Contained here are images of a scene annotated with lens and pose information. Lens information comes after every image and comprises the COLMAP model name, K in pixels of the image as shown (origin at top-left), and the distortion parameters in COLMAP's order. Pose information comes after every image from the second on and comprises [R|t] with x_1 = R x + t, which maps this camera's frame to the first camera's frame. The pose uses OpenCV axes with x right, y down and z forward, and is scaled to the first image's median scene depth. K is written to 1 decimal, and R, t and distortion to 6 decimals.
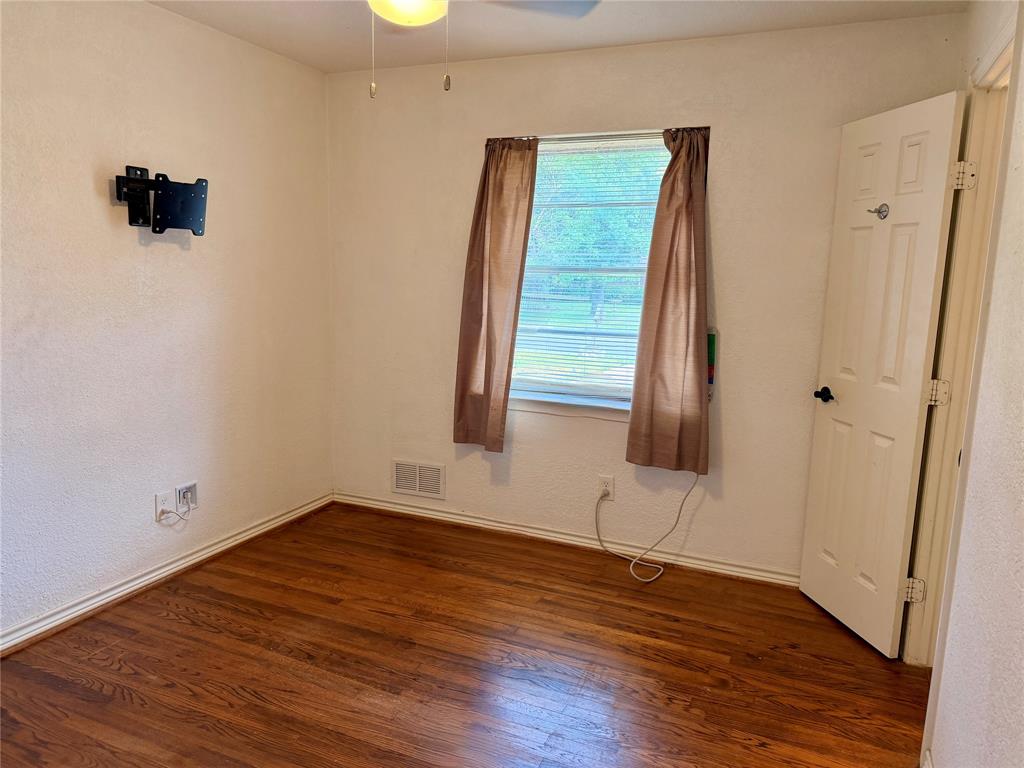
lens RADIAL K [[710.8, 0, 505.7], [0, 710.8, 381.9], [0, 0, 1]] dist [0.027287, -0.052004]
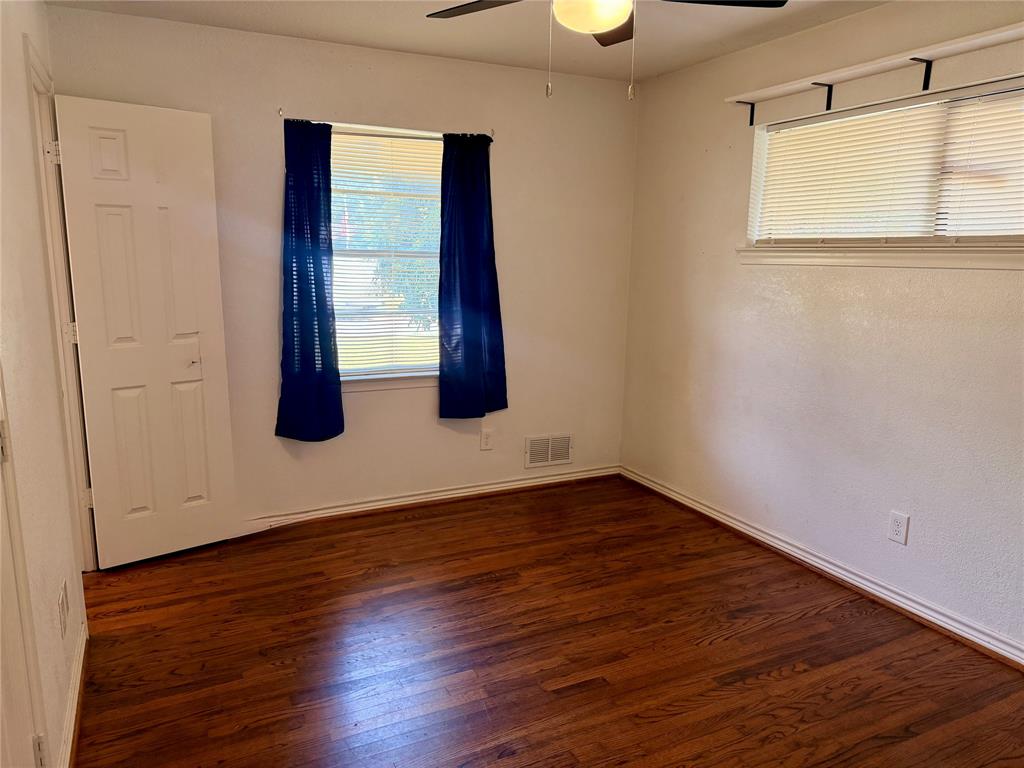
lens RADIAL K [[710.8, 0, 505.7], [0, 710.8, 381.9], [0, 0, 1]] dist [0.027287, -0.052004]
pose [[0.640142, -0.159653, 0.751485, -0.638061], [0.110336, 0.987134, 0.115729, -0.074554], [-0.760292, 0.008833, 0.649521, 0.165171]]
